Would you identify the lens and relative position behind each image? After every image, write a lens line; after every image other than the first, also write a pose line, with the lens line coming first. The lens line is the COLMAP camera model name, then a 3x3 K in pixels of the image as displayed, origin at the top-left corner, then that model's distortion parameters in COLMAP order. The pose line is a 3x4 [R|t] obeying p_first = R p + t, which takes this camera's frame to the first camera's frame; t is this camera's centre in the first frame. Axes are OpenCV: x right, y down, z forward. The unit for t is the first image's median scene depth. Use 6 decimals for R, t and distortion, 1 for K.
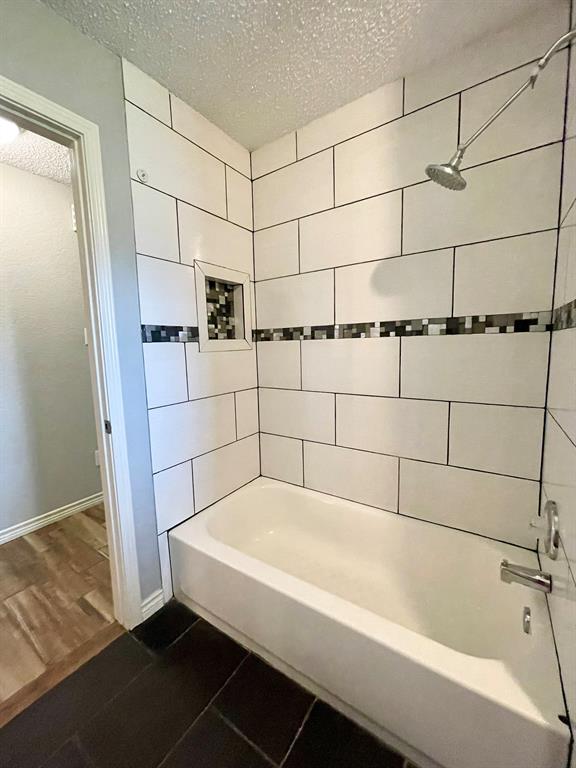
lens RADIAL K [[309.1, 0, 291.3], [0, 309.1, 387.0], [0, 0, 1]] dist [-0.000436, -0.000721]
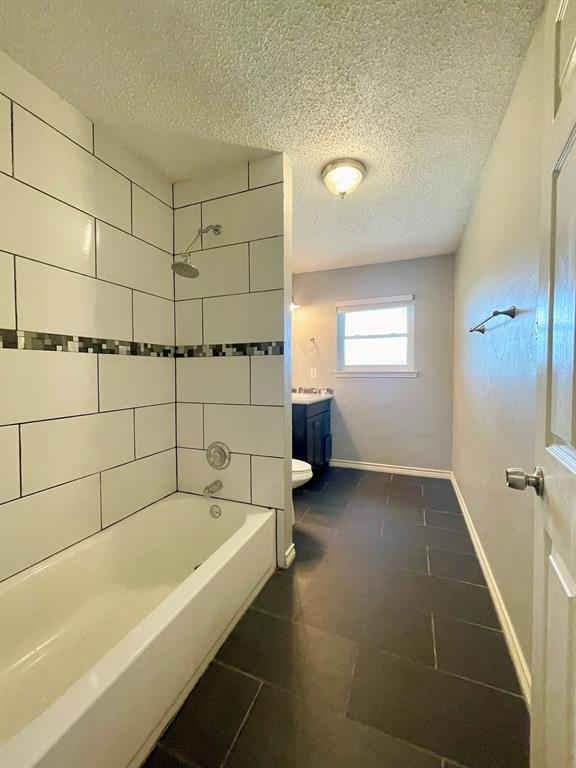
lens RADIAL K [[309.1, 0, 286.9], [0, 309.1, 378.2], [0, 0, 1]] dist [-0.000436, -0.000721]
pose [[-0.213658, -0.009750, 0.976860, -0.827464], [0.120298, 0.992077, 0.036214, -0.042797], [-0.969473, 0.125252, -0.210792, 0.630361]]
